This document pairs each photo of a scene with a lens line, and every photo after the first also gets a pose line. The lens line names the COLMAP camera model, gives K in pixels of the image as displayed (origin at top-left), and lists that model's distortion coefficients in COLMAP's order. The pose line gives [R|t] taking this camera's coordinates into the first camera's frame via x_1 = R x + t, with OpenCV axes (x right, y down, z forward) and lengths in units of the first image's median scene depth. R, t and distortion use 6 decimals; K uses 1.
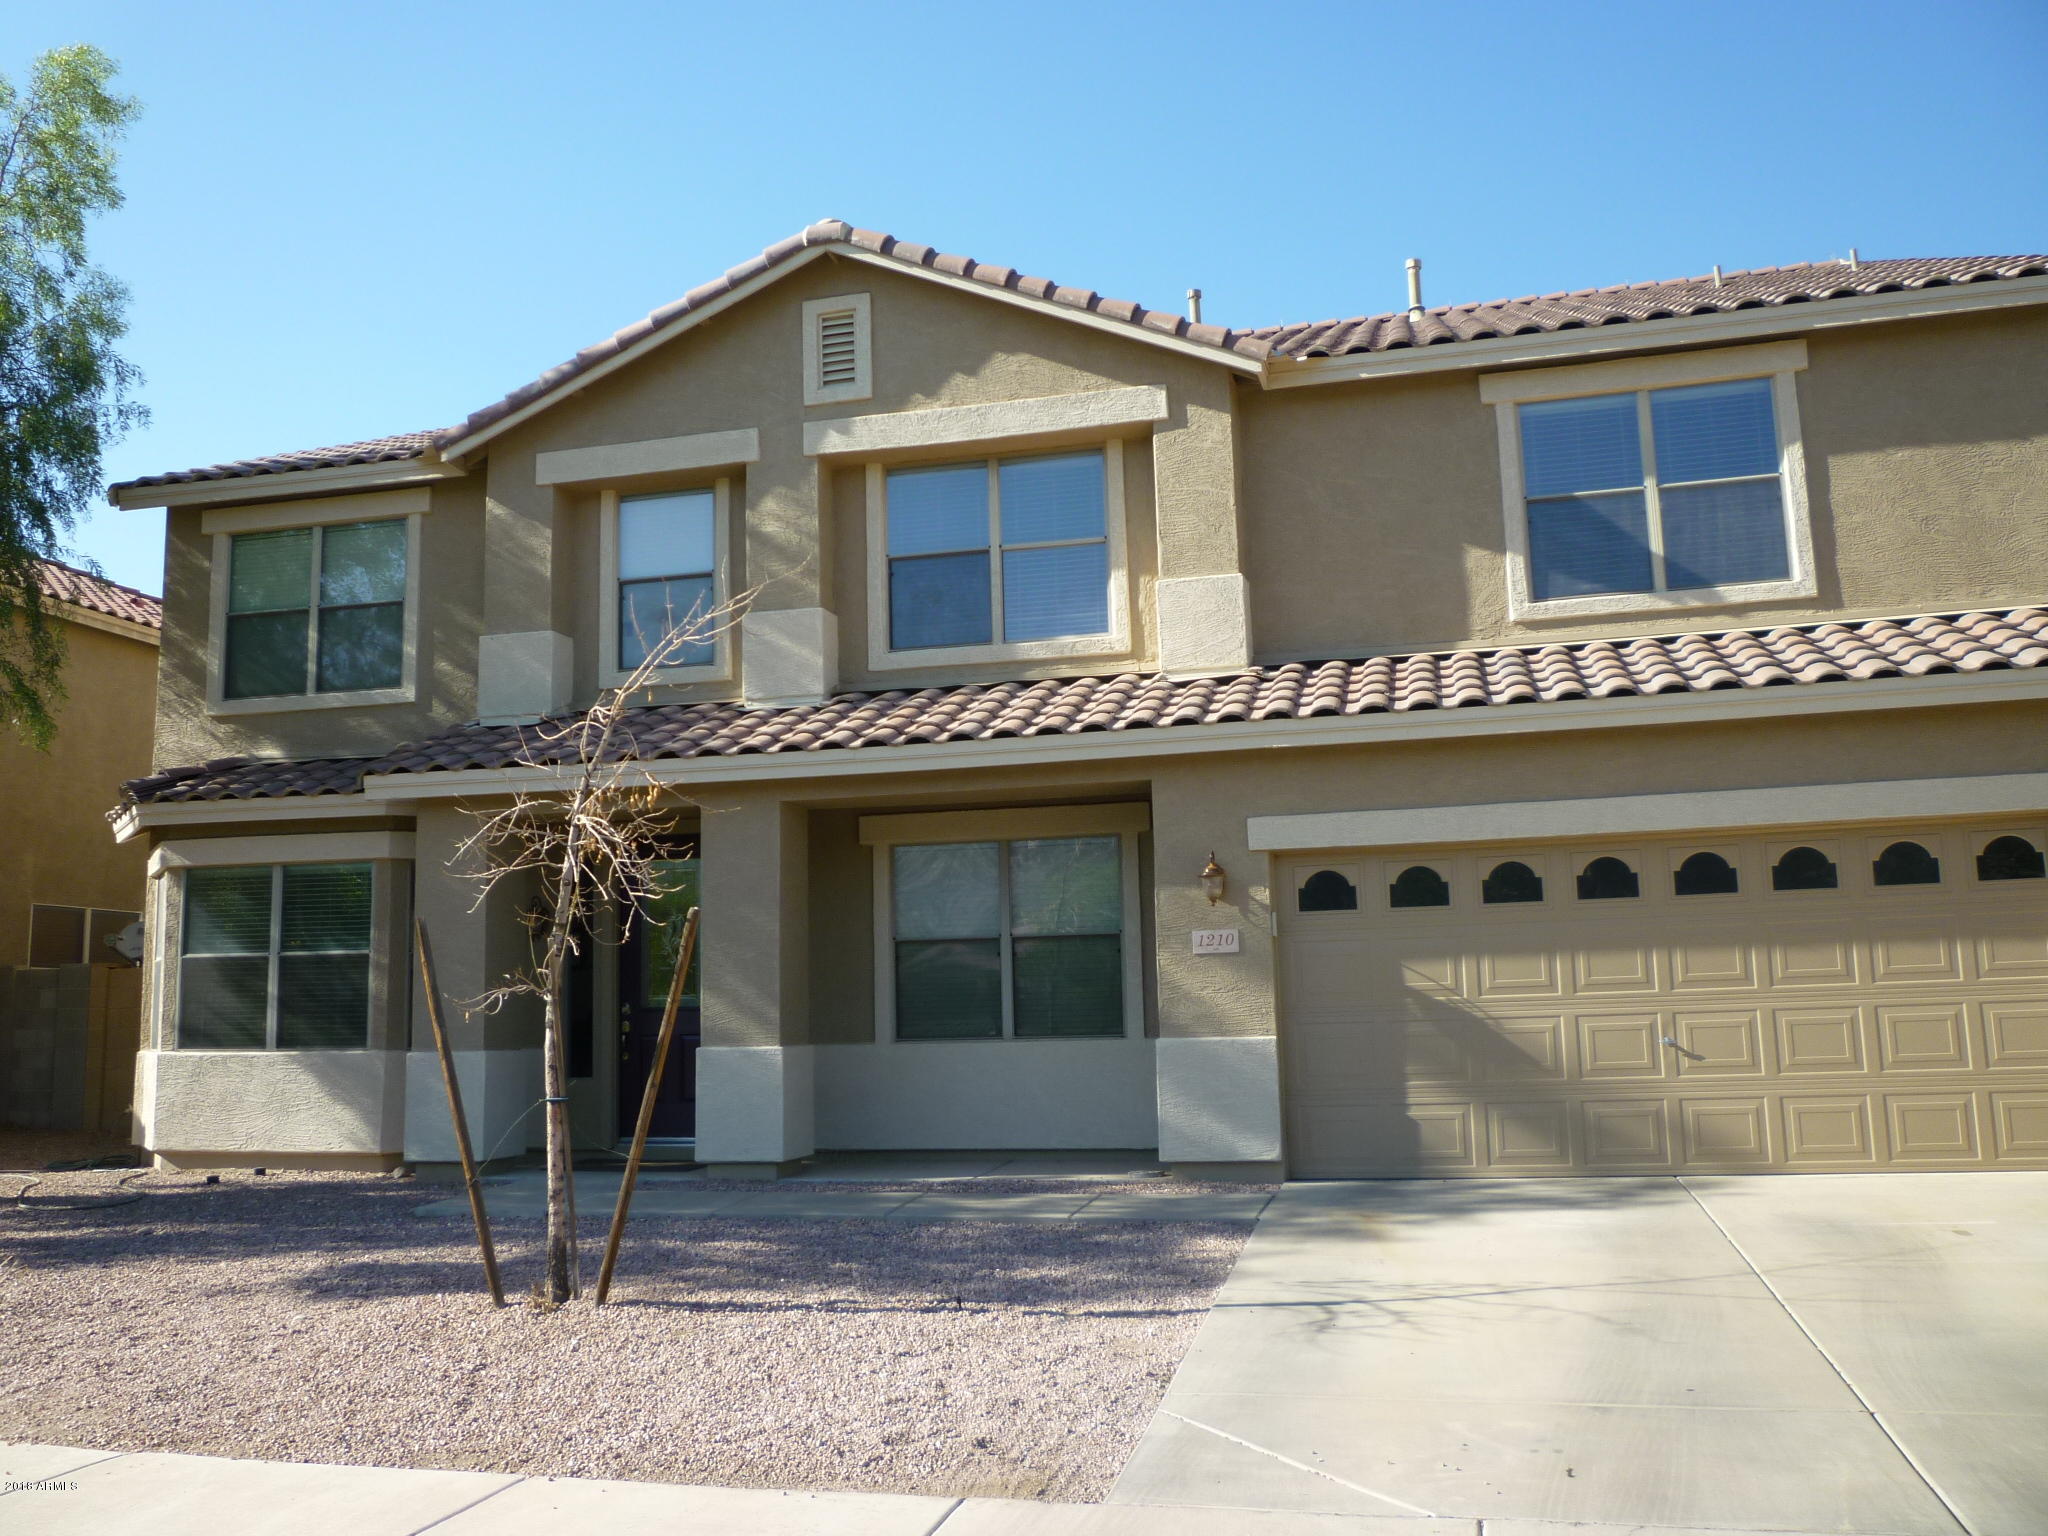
lens RADIAL K [[1769.0, 0, 995.3], [0, 1769.0, 754.7], [0, 0, 1]] dist [-0.055392, 0.059678]
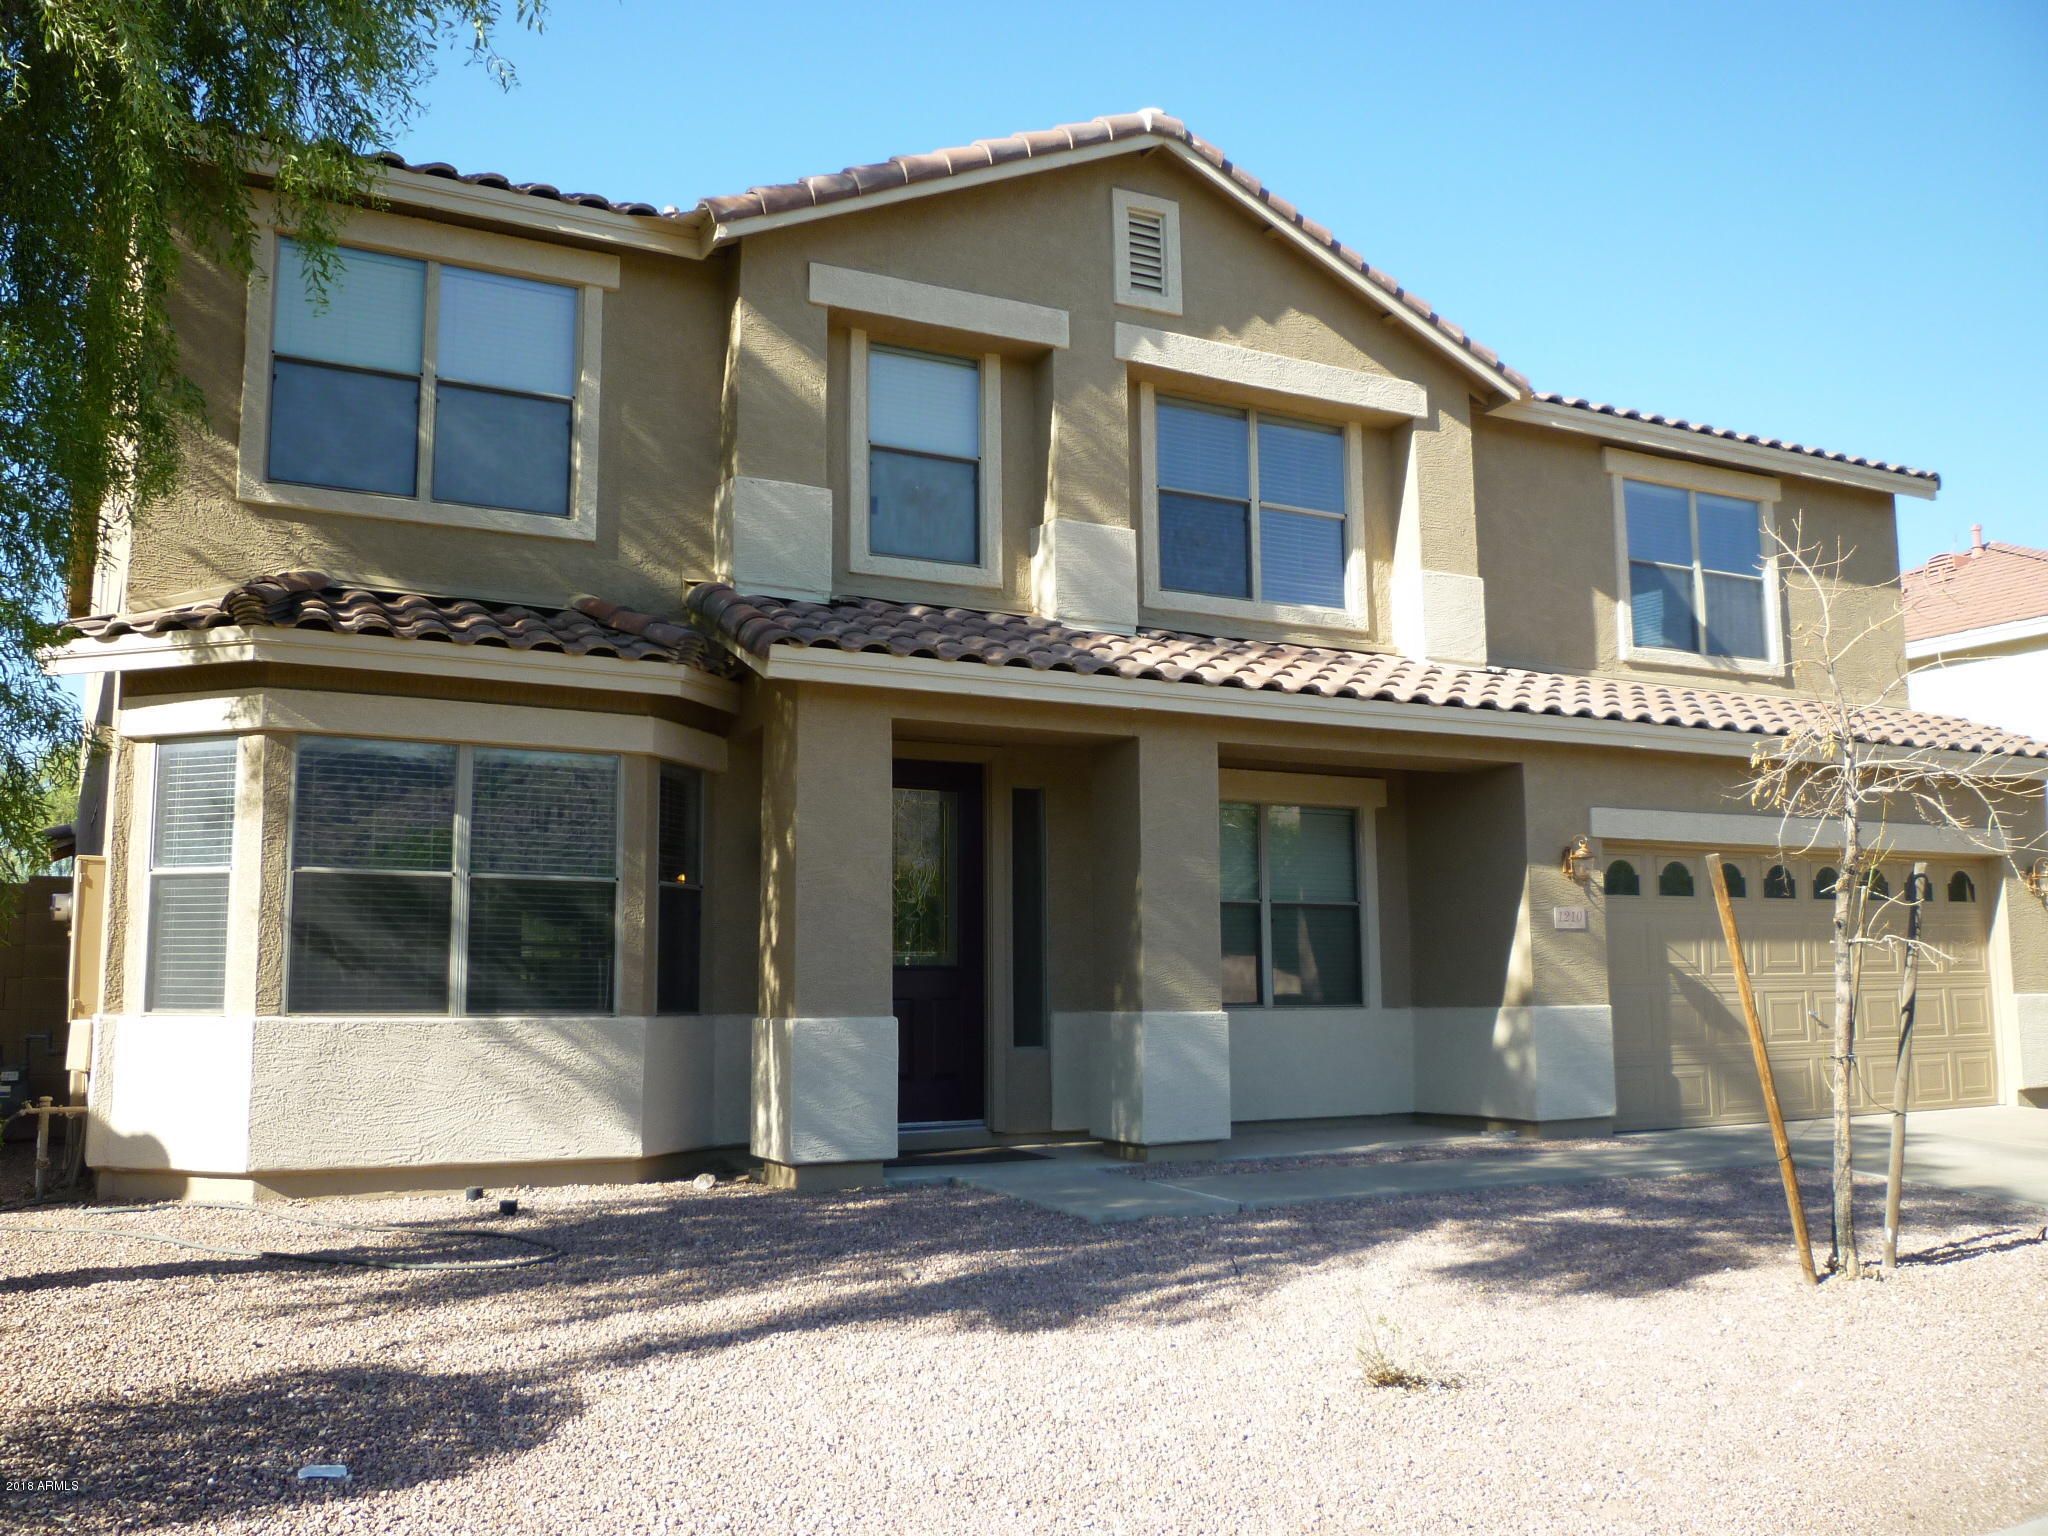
lens RADIAL K [[1769.0, 0, 995.3], [0, 1769.0, 754.7], [0, 0, 1]] dist [-0.055392, 0.059678]
pose [[0.738849, 0.107532, 0.665236, -0.756477], [-0.109878, 0.993199, -0.038509, 0.075307], [-0.664853, -0.044642, 0.745639, 0.375899]]
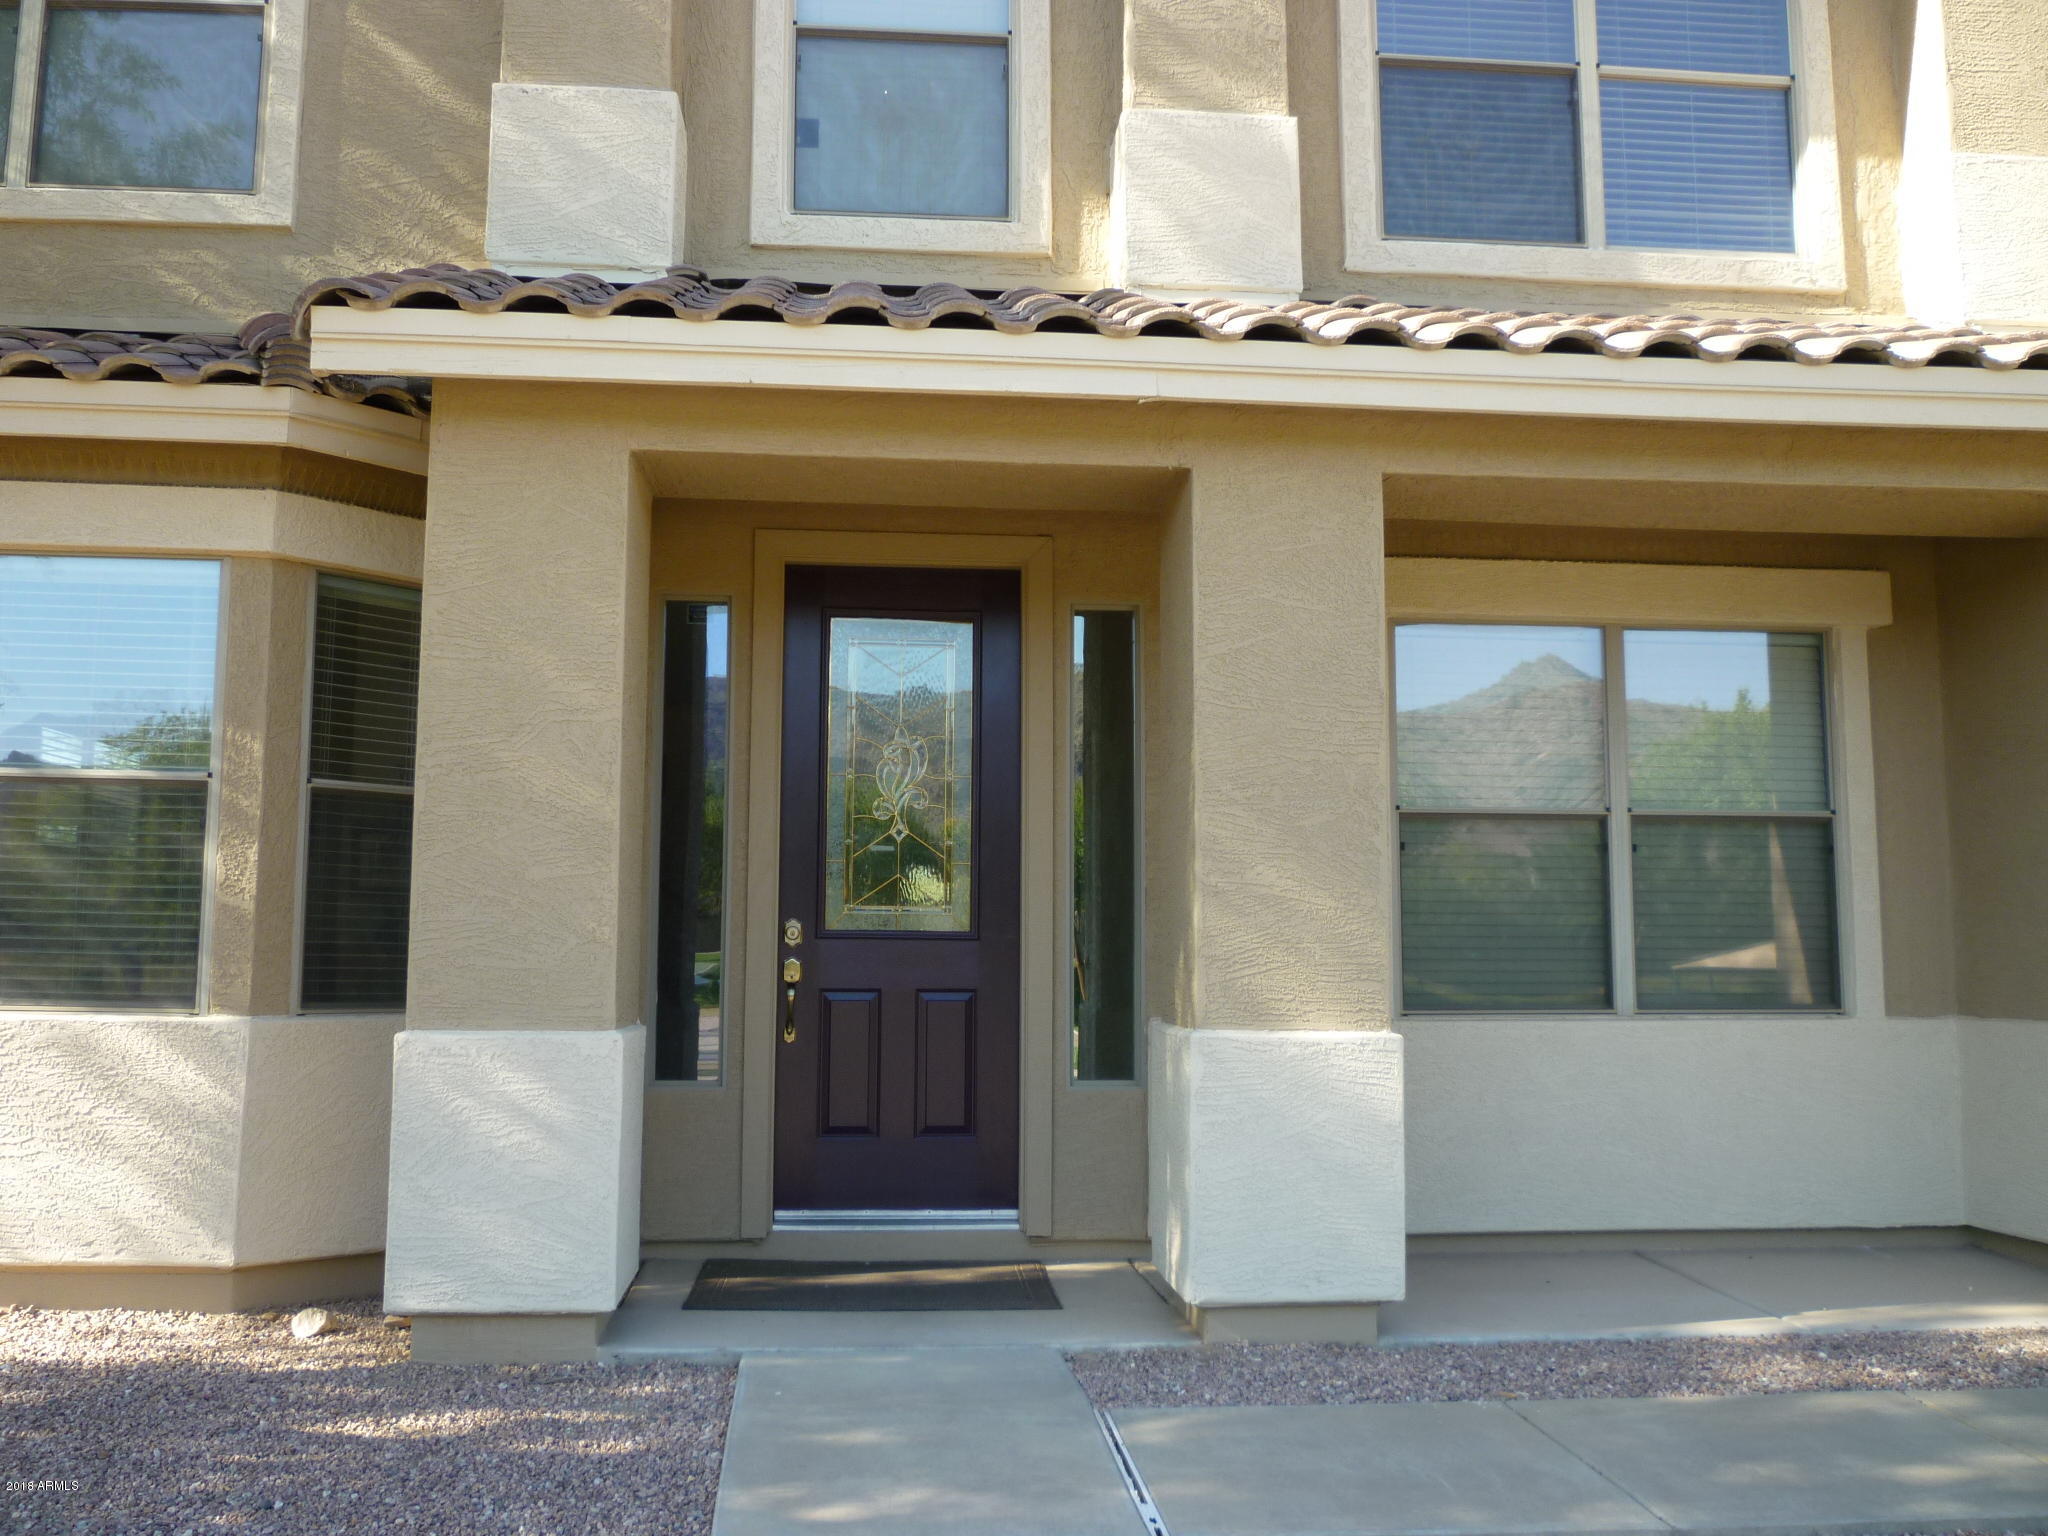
lens RADIAL K [[1802.1, 0, 973.1], [0, 1802.1, 731.1], [0, 0, 1]] dist [-0.069652, 0.067148]
pose [[0.945480, 0.066523, 0.318813, -0.333378], [-0.076299, 0.996918, 0.018259, 0.083642], [-0.316616, -0.041589, 0.947642, 0.569161]]
